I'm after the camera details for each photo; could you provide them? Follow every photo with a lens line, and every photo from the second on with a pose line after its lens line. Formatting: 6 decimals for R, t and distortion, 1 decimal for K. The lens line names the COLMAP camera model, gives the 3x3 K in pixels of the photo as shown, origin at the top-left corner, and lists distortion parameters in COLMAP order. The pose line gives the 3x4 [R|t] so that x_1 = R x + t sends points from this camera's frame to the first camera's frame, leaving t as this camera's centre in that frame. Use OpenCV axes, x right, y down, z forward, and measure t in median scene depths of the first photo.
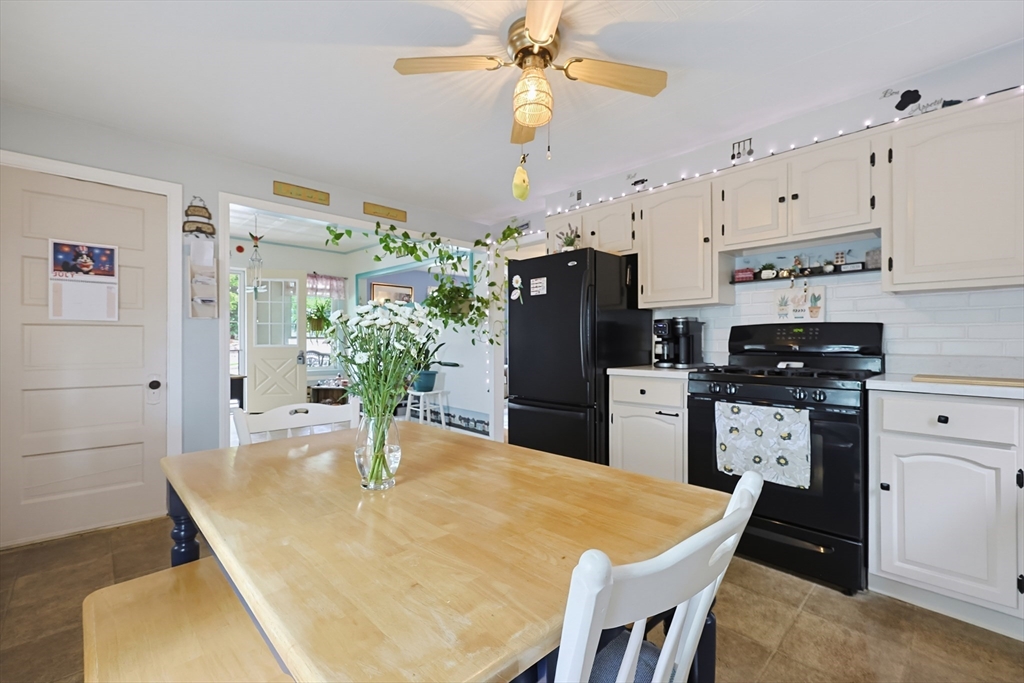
lens RADIAL K [[443.3, 0, 512.0], [0, 443.3, 341.5], [0, 0, 1]] dist [-0.001321, -0.000028]
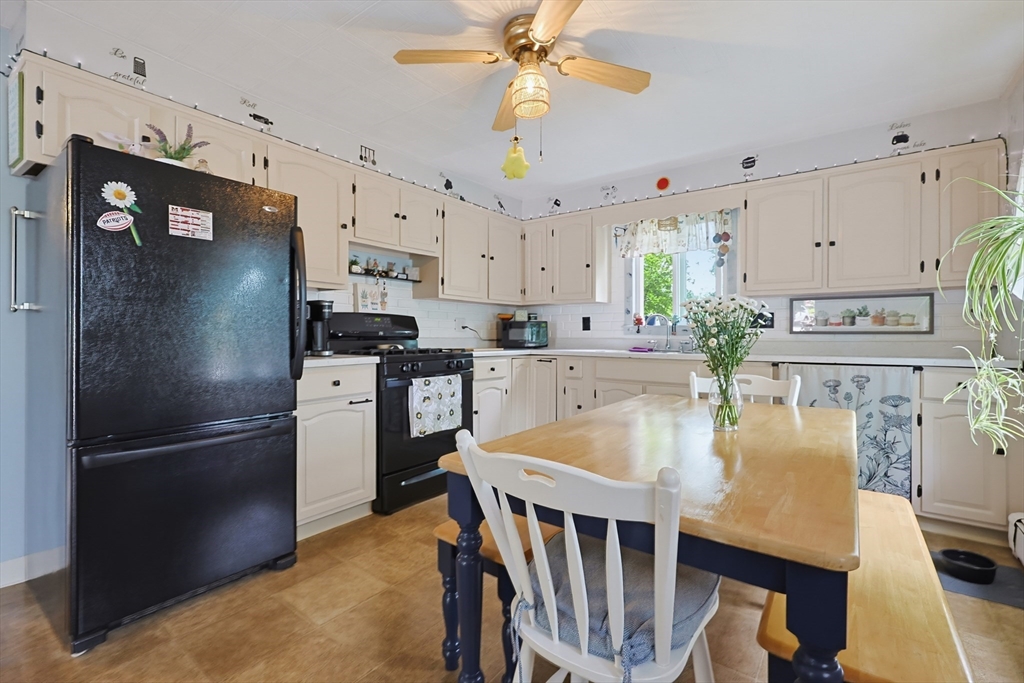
lens RADIAL K [[443.3, 0, 512.0], [0, 443.3, 341.5], [0, 0, 1]] dist [-0.001321, -0.000028]
pose [[-0.152958, -0.017920, 0.988070, -0.671868], [-0.006992, 0.999830, 0.017051, 0.013692], [-0.988208, -0.004300, -0.153057, 0.840649]]
